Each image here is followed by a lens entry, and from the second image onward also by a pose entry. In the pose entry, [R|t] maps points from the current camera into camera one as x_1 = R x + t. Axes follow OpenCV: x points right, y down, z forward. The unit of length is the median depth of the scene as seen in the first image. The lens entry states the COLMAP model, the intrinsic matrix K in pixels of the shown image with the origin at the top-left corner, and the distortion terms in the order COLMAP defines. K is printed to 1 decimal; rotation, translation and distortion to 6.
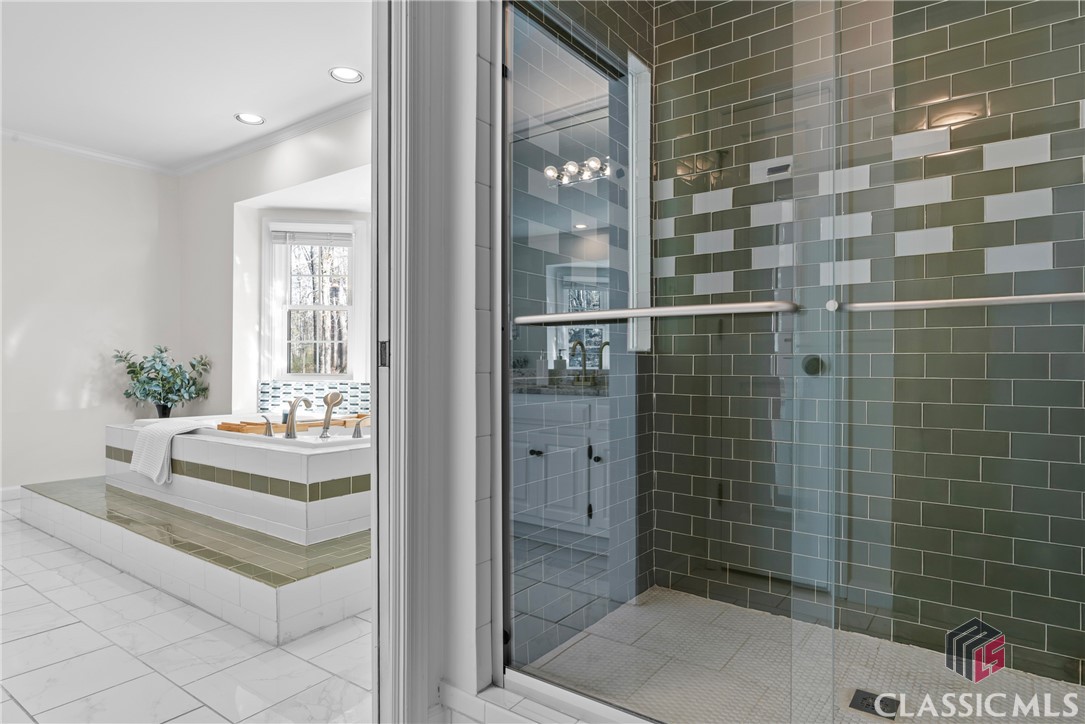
lens RADIAL K [[634.1, 0, 543.0], [0, 634.1, 361.0], [0, 0, 1]] dist [-0.007945, -0.000658]
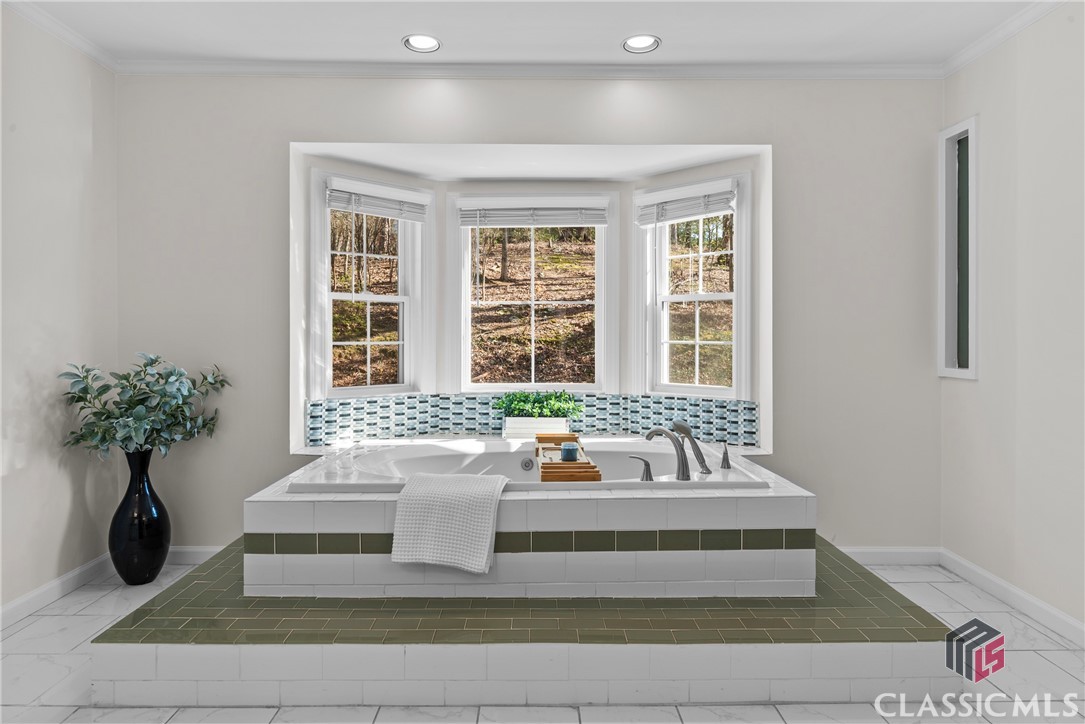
lens RADIAL K [[634.1, 0, 552.0], [0, 634.1, 337.7], [0, 0, 1]] dist [-0.007945, -0.000658]
pose [[0.787983, -0.005664, 0.615671, -0.666514], [-0.002509, 0.999920, 0.012410, -0.048008], [-0.615692, -0.011324, 0.787906, 0.283371]]
